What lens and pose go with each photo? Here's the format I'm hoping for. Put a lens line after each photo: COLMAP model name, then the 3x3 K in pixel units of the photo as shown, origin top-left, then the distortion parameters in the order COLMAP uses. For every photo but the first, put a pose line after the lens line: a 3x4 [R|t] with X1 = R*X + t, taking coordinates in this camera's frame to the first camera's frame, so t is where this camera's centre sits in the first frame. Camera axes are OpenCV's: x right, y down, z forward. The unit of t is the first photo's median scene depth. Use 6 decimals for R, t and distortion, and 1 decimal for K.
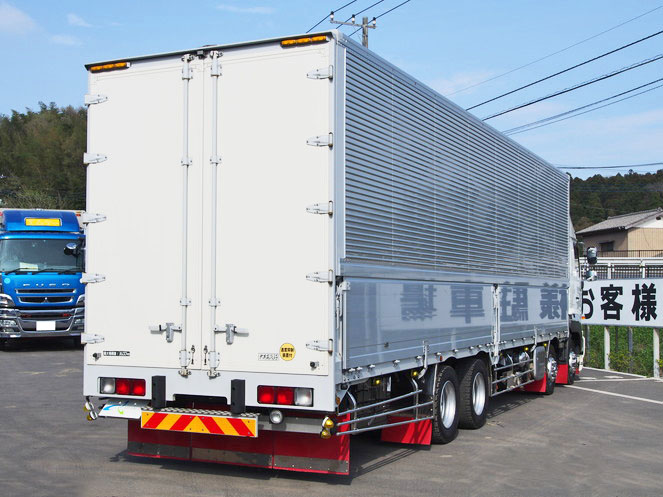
lens RADIAL K [[894.3, 0, 331.5], [0, 894.3, 248.5], [0, 0, 1]] dist [-0.006486, -0.005670]
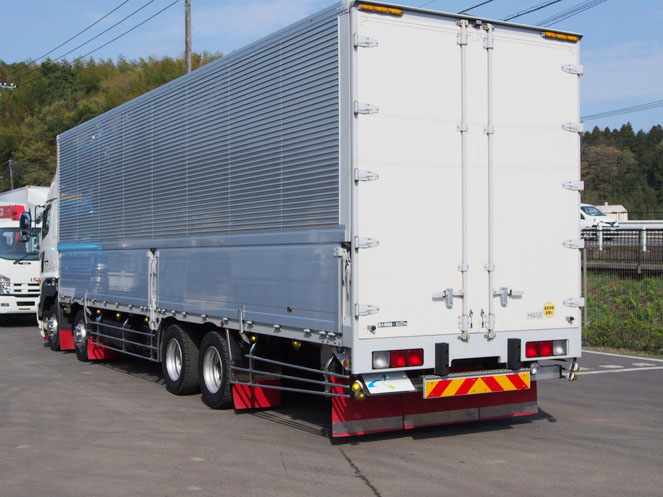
lens RADIAL K [[947.6, 0, 331.5], [0, 947.6, 248.5], [0, 0, 1]] dist [0.004299, 0.002677]
pose [[0.571857, 0.002918, 0.820348, -1.141010], [-0.037315, 0.999051, 0.022458, 0.020018], [-0.819504, -0.043454, 0.571424, 0.517107]]
